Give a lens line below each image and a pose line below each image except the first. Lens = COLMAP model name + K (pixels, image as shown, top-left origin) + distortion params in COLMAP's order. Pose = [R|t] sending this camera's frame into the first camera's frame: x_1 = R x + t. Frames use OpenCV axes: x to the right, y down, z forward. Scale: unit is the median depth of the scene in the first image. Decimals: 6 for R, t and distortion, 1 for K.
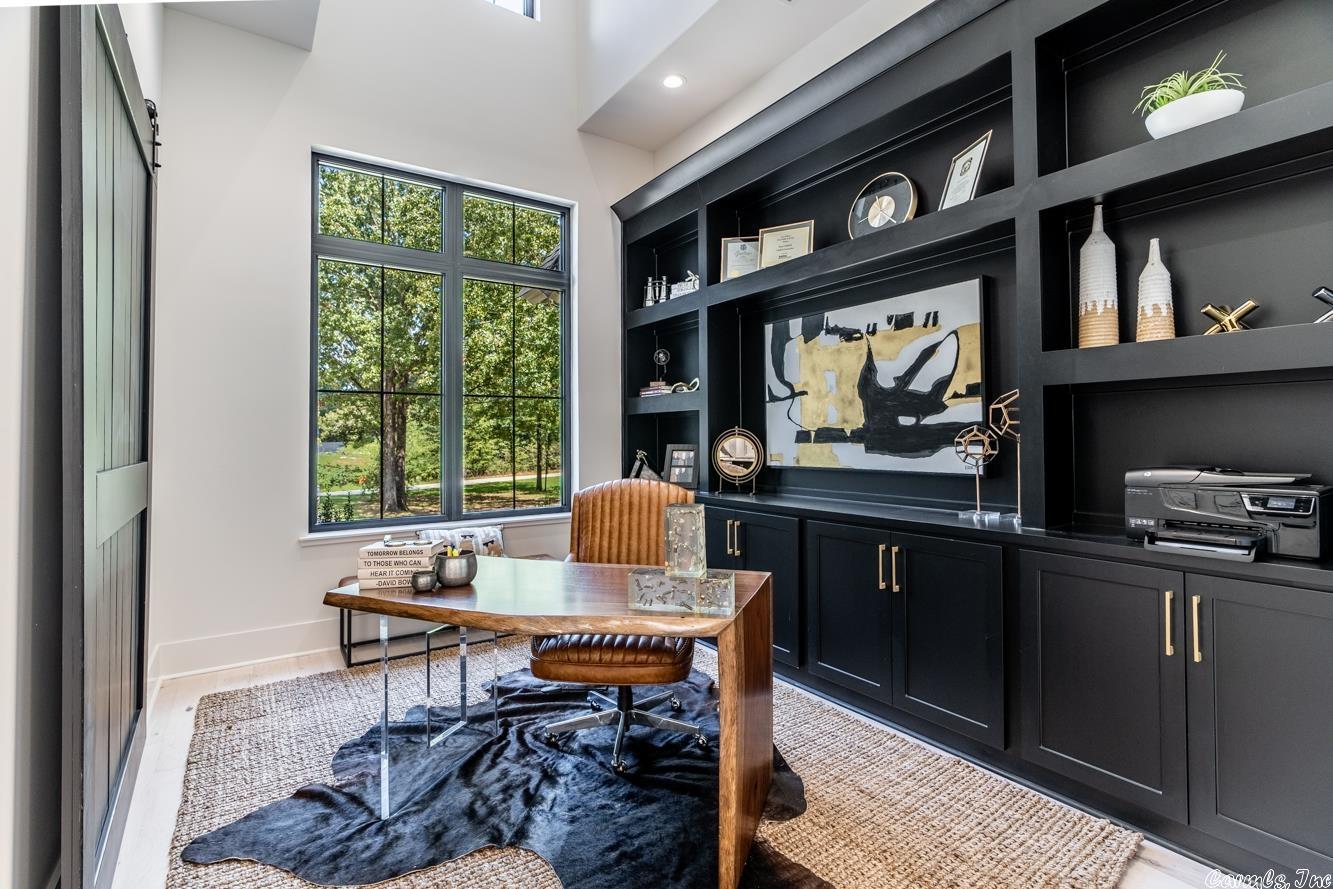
lens RADIAL K [[601.7, 0, 680.1], [0, 601.7, 424.9], [0, 0, 1]] dist [-0.006350, 0.001871]
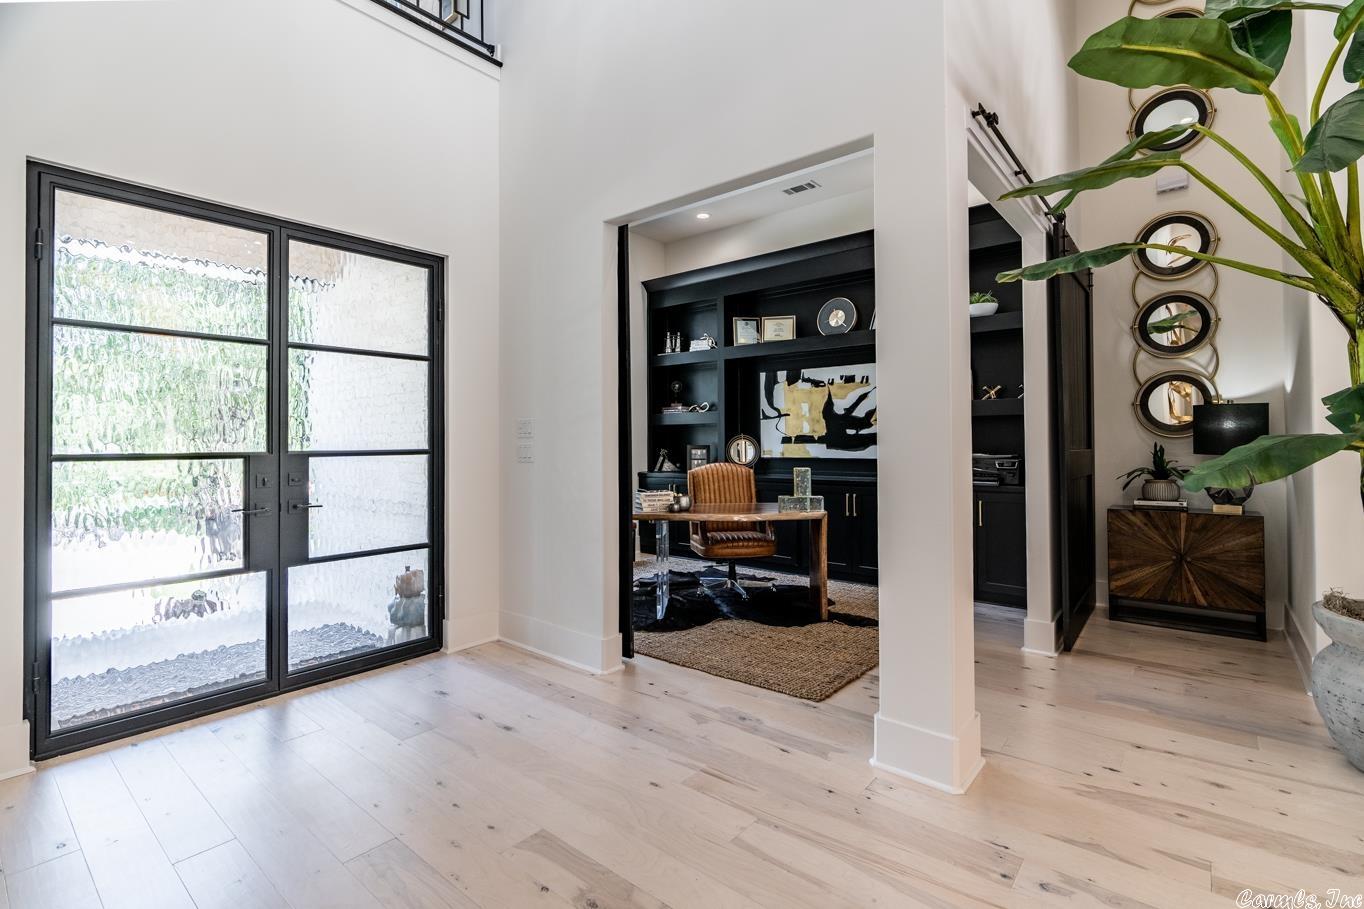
lens RADIAL K [[615.7, 0, 677.3], [0, 615.7, 432.9], [0, 0, 1]] dist [-0.006350, 0.001871]
pose [[0.965378, 0.004522, 0.260816, -0.547122], [-0.006291, 0.999963, 0.005947, -0.009529], [-0.260779, -0.007382, 0.965370, -0.607875]]
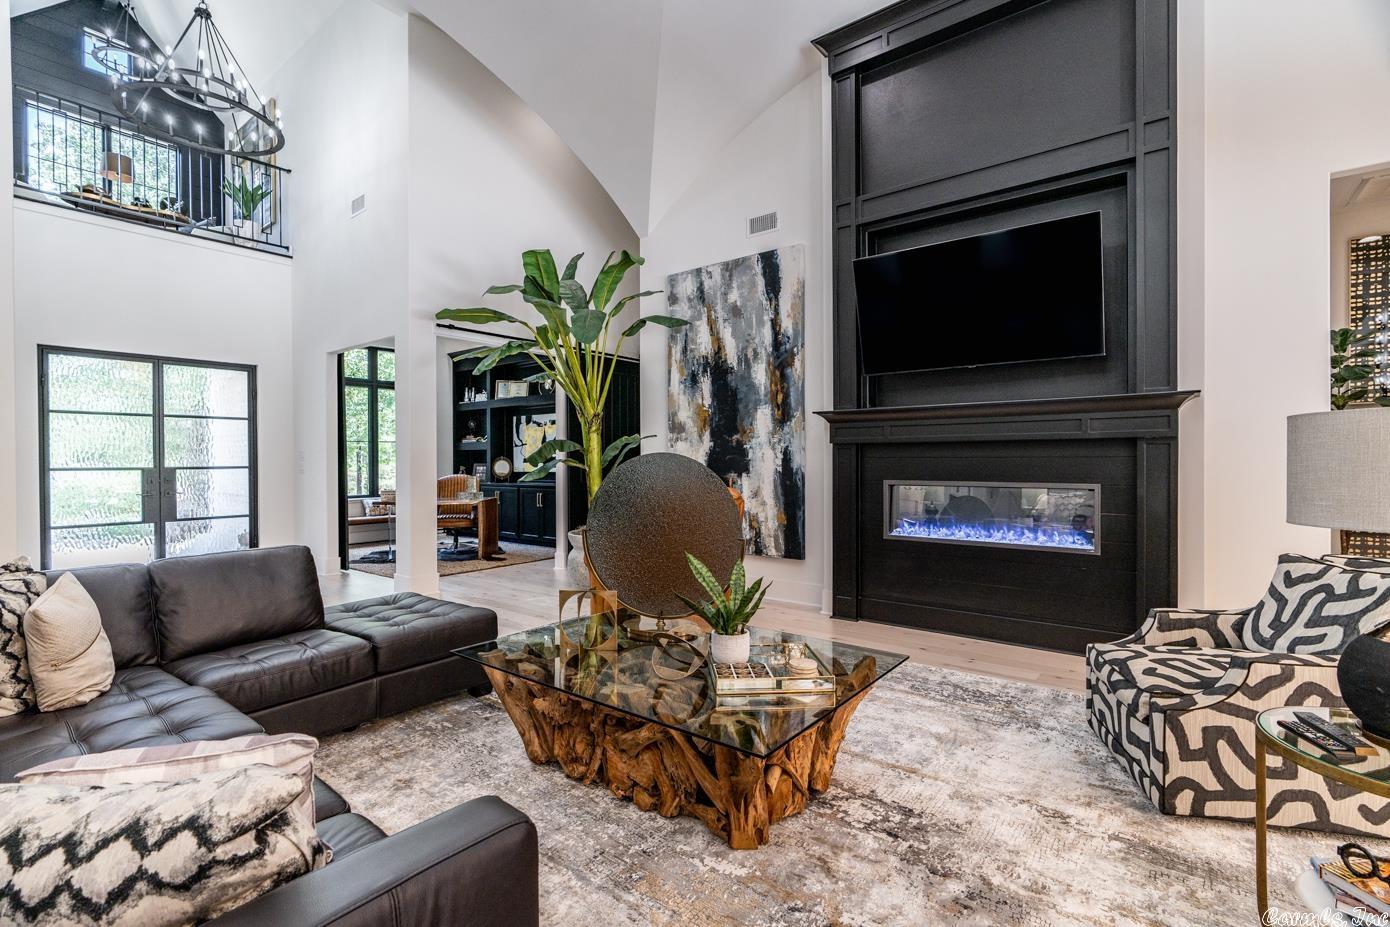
lens RADIAL K [[627.4, 0, 704.2], [0, 627.4, 462.6], [0, 0, 1]] dist [-0.006350, 0.001871]
pose [[0.957791, -0.000964, 0.287465, 0.160637], [-0.006604, 0.999657, 0.025356, -0.046001], [-0.287391, -0.026184, 0.957455, -1.880703]]
